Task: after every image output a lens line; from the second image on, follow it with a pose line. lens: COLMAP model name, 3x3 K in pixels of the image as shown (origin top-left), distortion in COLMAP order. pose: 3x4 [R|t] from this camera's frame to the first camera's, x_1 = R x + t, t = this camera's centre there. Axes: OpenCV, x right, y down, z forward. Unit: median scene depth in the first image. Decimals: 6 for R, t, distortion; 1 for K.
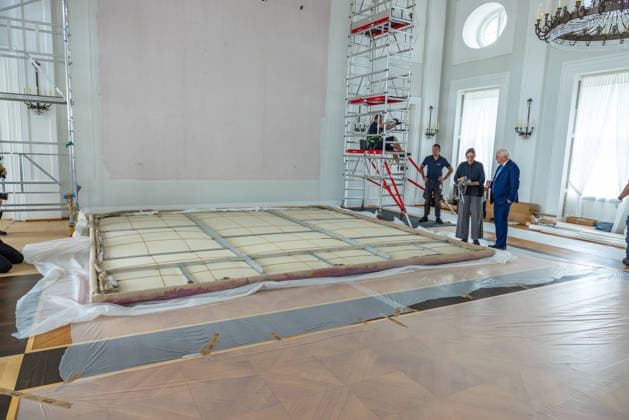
lens RADIAL K [[420.4, 0, 315.6], [0, 420.4, 211.1], [0, 0, 1]] dist [0.002224, 0.001294]
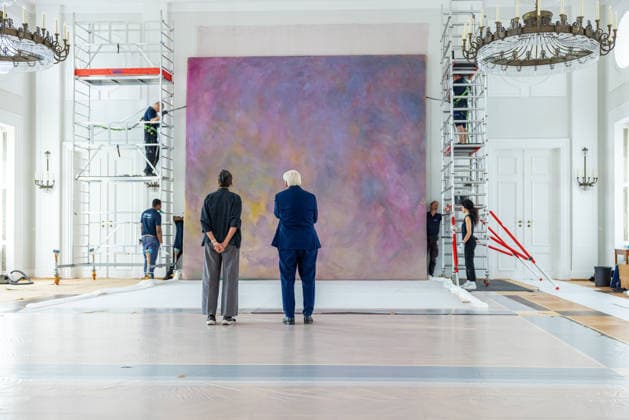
lens RADIAL K [[646.7, 0, 351.5], [0, 646.7, 229.9], [0, 0, 1]] dist [-0.001906, -0.004475]
pose [[0.852417, -0.042544, -0.521128, 0.657660], [-0.043813, 0.987367, -0.152271, 0.116952], [0.521023, 0.152631, 0.839785, -0.220136]]
